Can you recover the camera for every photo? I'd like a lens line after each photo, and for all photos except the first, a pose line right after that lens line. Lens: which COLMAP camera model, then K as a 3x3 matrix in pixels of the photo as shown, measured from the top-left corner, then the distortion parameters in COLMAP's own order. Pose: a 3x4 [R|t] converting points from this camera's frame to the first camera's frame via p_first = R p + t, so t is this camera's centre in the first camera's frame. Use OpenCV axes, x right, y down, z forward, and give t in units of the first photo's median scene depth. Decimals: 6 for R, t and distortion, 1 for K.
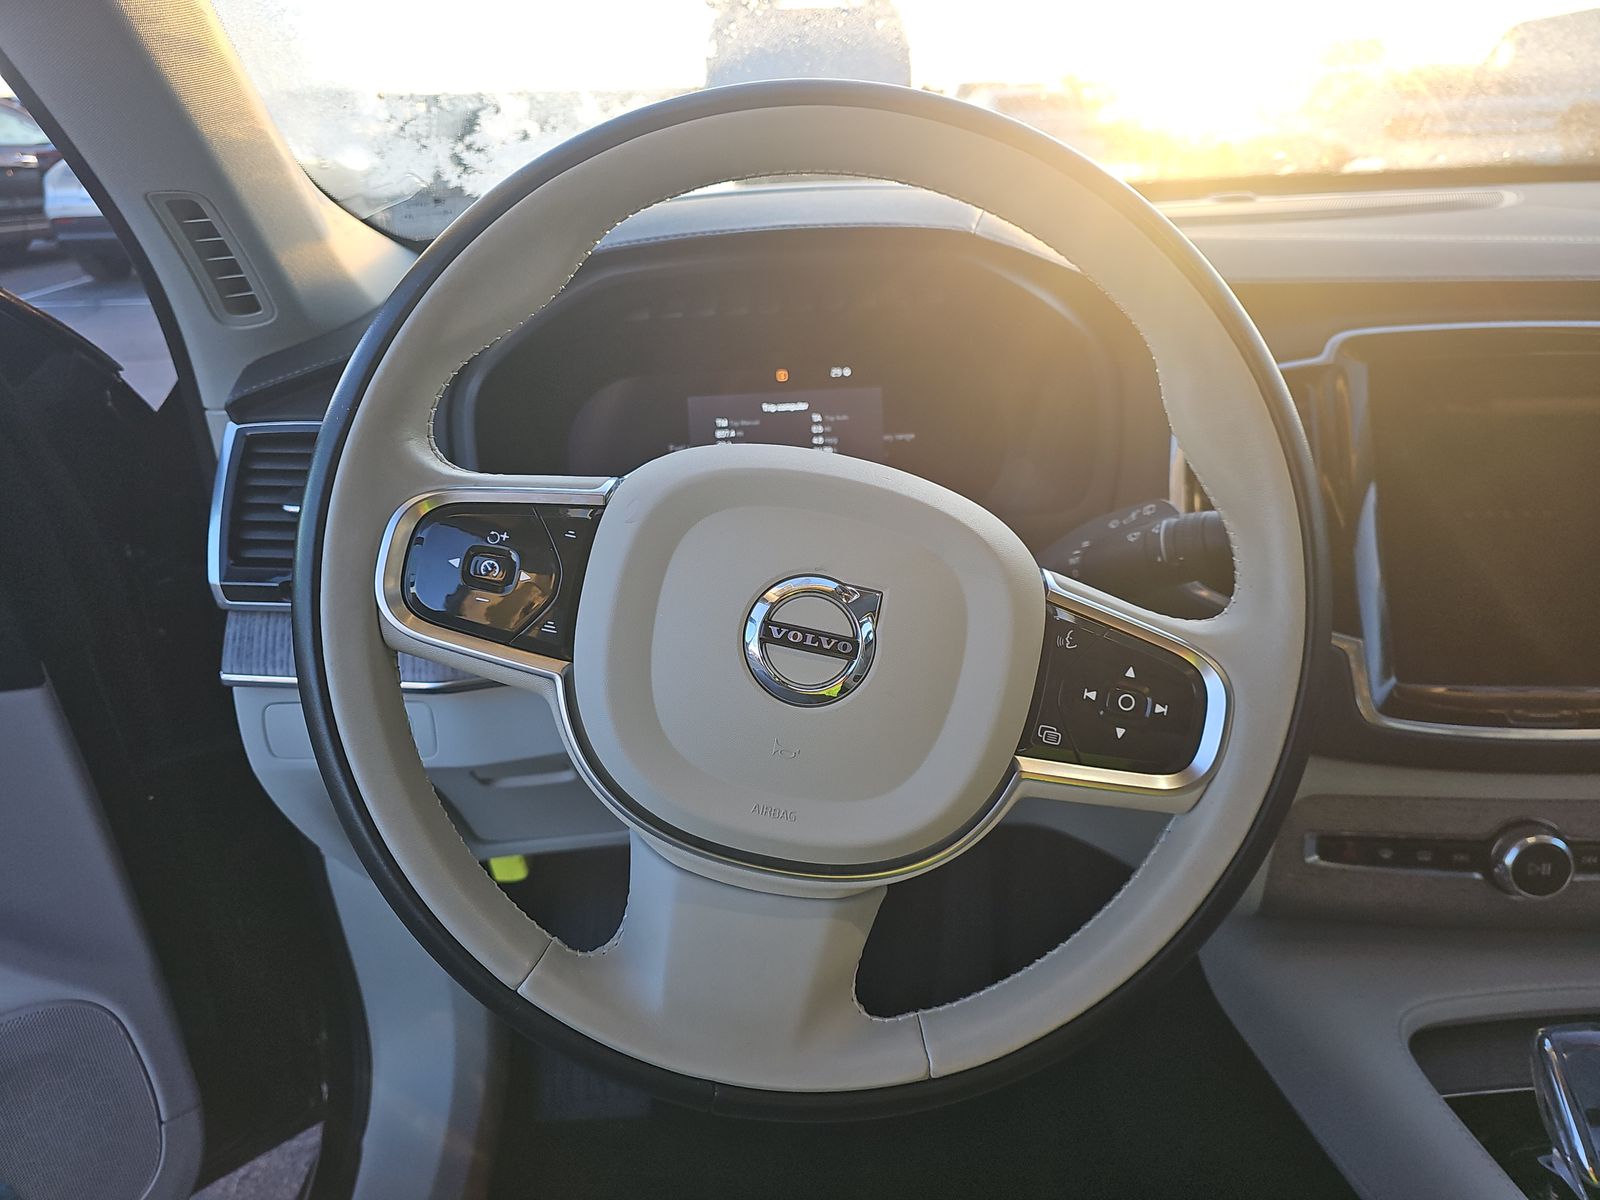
lens RADIAL K [[1052.8, 0, 848.5], [0, 1052.8, 589.0], [0, 0, 1]] dist [0.018138, -0.004558]
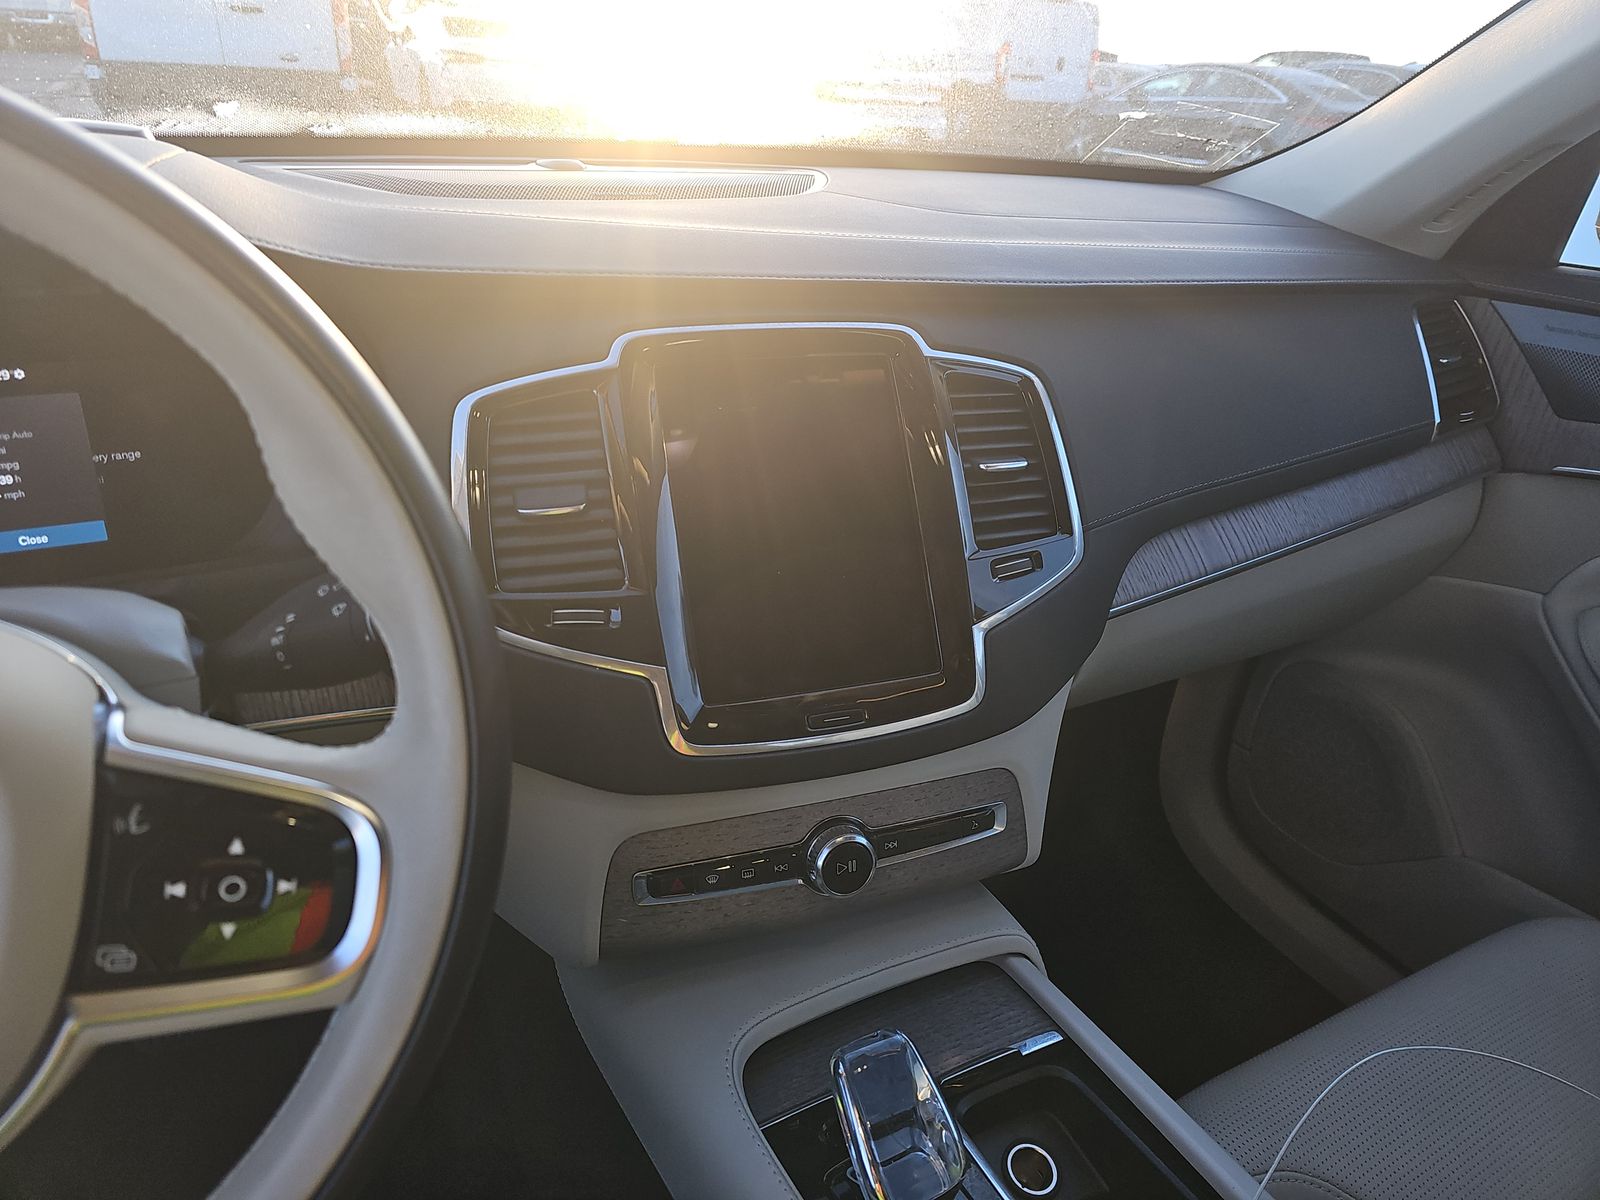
lens RADIAL K [[1052.8, 0, 799.3], [0, 1052.8, 591.9], [0, 0, 1]] dist [0.018138, -0.004558]
pose [[0.904325, -0.105038, 0.413719, 0.207210], [0.082395, 0.993977, 0.072255, -0.074686], [-0.418816, -0.031254, 0.907533, 0.098845]]
